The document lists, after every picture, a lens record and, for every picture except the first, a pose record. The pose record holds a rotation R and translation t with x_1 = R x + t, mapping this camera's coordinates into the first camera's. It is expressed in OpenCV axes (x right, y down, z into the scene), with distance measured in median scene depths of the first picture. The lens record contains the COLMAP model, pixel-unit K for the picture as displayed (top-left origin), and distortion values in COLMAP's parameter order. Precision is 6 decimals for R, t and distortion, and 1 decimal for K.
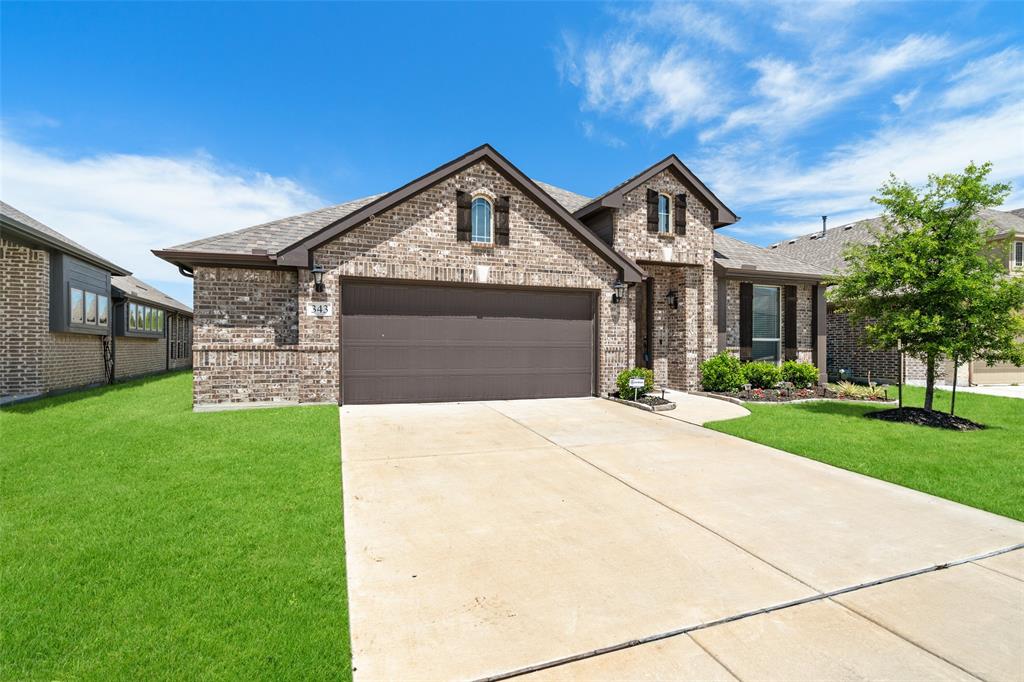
lens RADIAL K [[472.2, 0, 508.5], [0, 472.2, 348.2], [0, 0, 1]] dist [-0.000909, 0.000073]
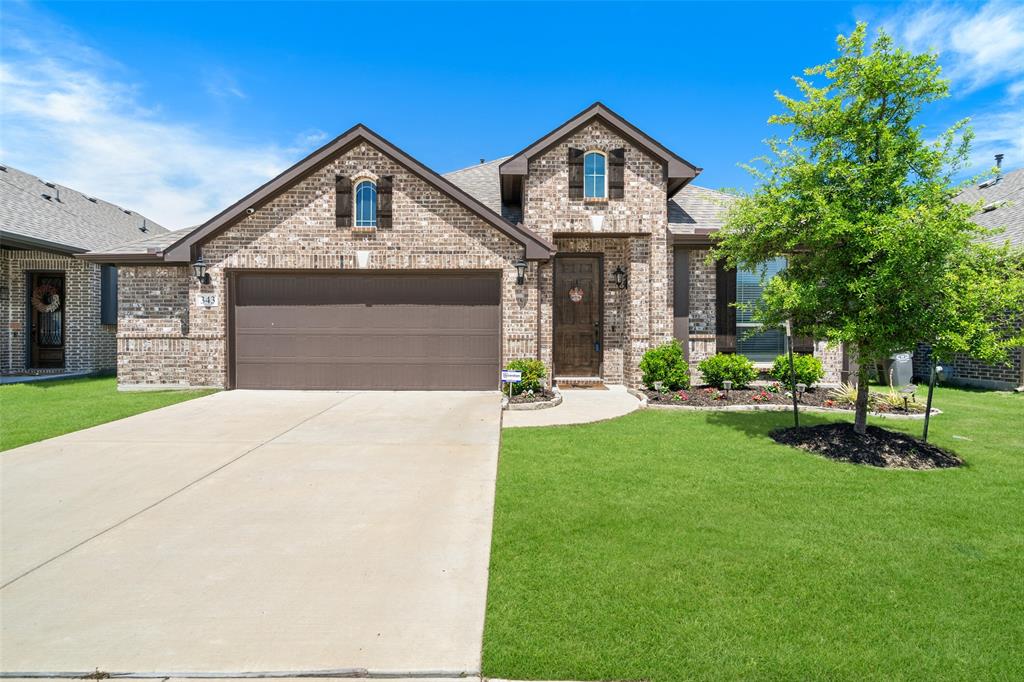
lens RADIAL K [[467.4, 0, 513.5], [0, 467.4, 339.7], [0, 0, 1]] dist [-0.002025, 0.000668]
pose [[0.941960, 0.000944, -0.335723, 0.512383], [0.000409, 0.999992, 0.003960, 0.003333], [0.335724, -0.003868, 0.941953, 0.185159]]
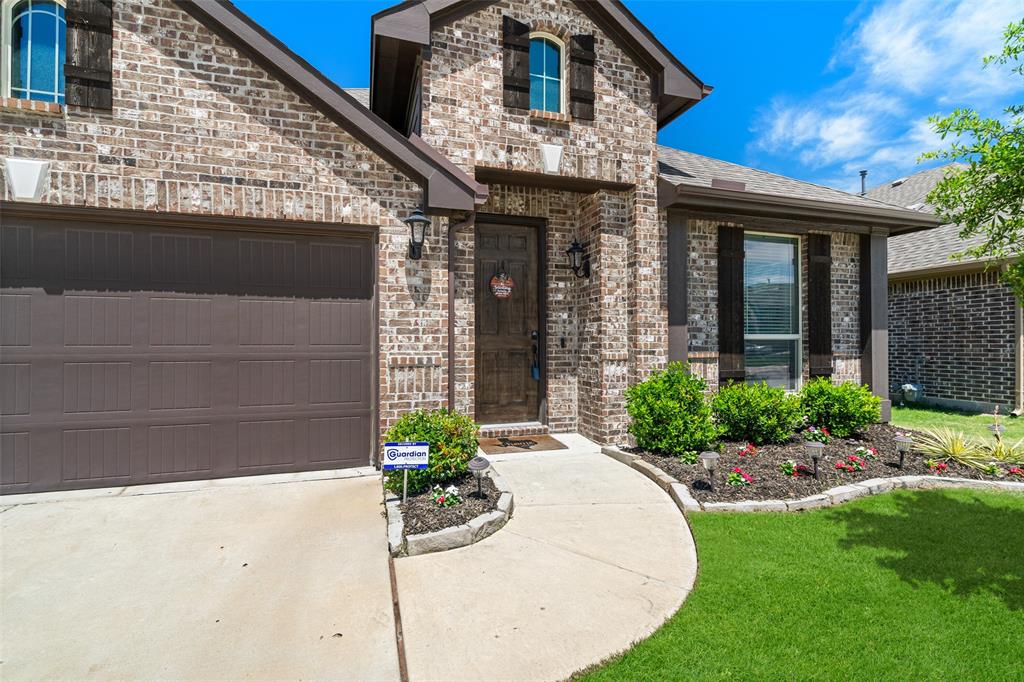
lens RADIAL K [[467.4, 0, 513.5], [0, 467.4, 339.7], [0, 0, 1]] dist [-0.002025, 0.000668]
pose [[0.999183, -0.004829, -0.040129, 0.341216], [0.004567, 0.999968, -0.006638, -0.015821], [0.040160, 0.006449, 0.999172, 0.573816]]
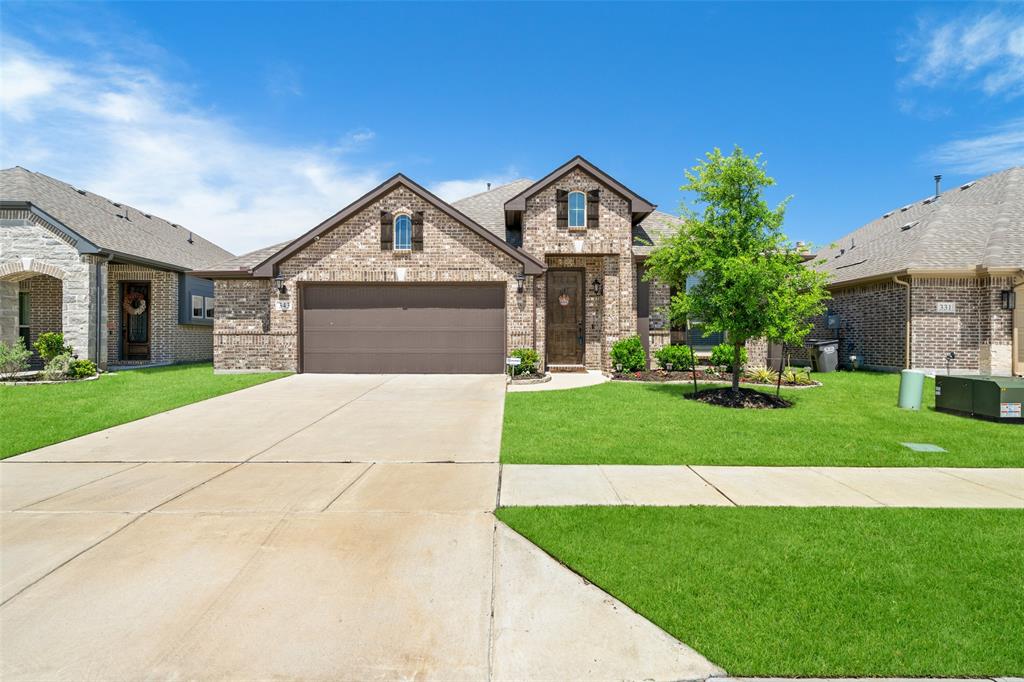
lens RADIAL K [[467.4, 0, 513.5], [0, 467.4, 339.7], [0, 0, 1]] dist [-0.002025, 0.000668]
pose [[0.939884, -0.001491, -0.341491, 0.610252], [0.002519, 0.999994, 0.002567, 0.015853], [0.341485, -0.003273, 0.939881, -0.080395]]
